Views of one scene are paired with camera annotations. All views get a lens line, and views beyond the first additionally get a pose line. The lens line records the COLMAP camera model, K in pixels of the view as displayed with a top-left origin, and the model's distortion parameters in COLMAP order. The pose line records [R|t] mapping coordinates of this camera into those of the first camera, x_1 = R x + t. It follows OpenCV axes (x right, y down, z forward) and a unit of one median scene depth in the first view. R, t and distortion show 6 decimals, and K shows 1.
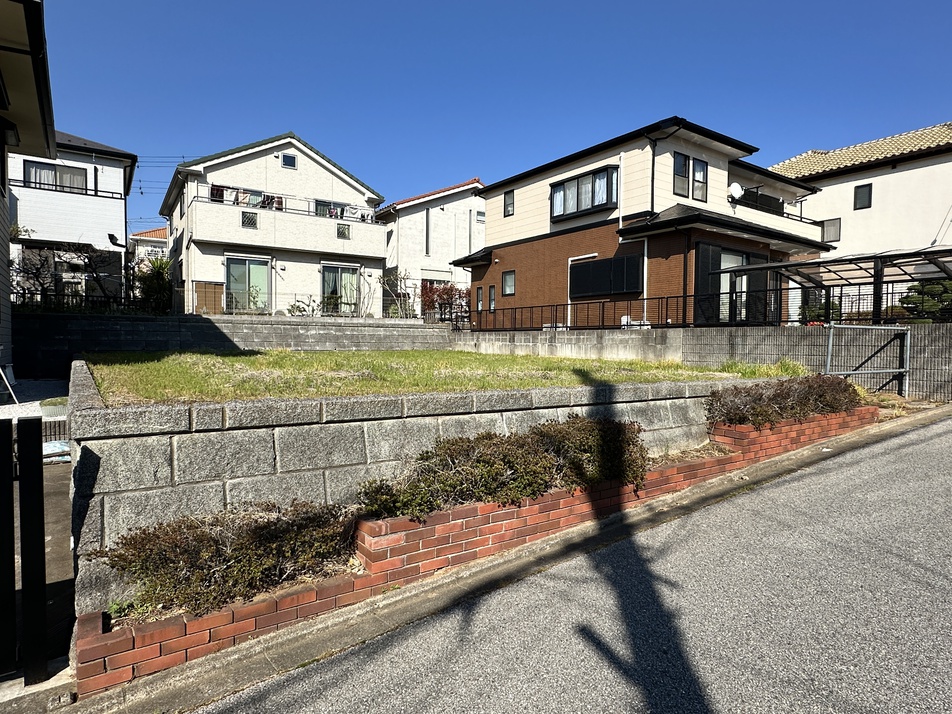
lens RADIAL K [[564.5, 0, 474.1], [0, 564.5, 360.9], [0, 0, 1]] dist [-0.002632, 0.000396]
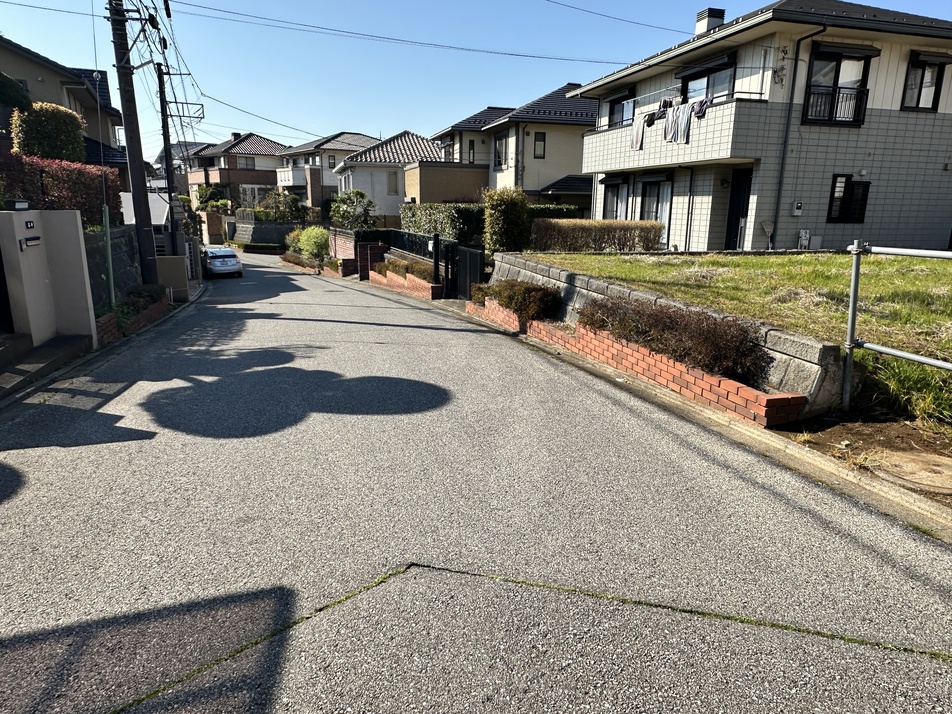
lens RADIAL K [[624.3, 0, 474.1], [0, 624.3, 361.9], [0, 0, 1]] dist [-0.002505, 0.001624]
pose [[-0.343265, 0.216694, -0.913900, 0.679201], [-0.044824, 0.968134, 0.246389, -0.046165], [0.938168, 0.125542, -0.322614, 0.458540]]
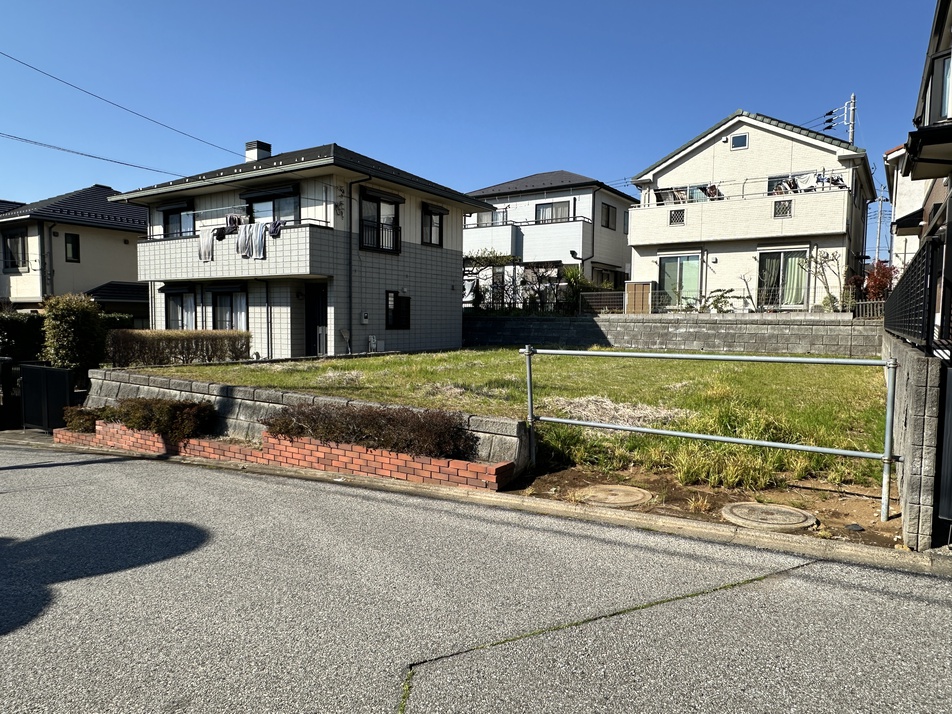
lens RADIAL K [[624.3, 0, 474.1], [0, 624.3, 361.9], [0, 0, 1]] dist [-0.002505, 0.001624]
pose [[0.373795, 0.061229, -0.925488, 0.708573], [-0.038947, 0.997975, 0.050294, -0.045765], [0.926693, 0.017245, 0.375423, 0.336205]]
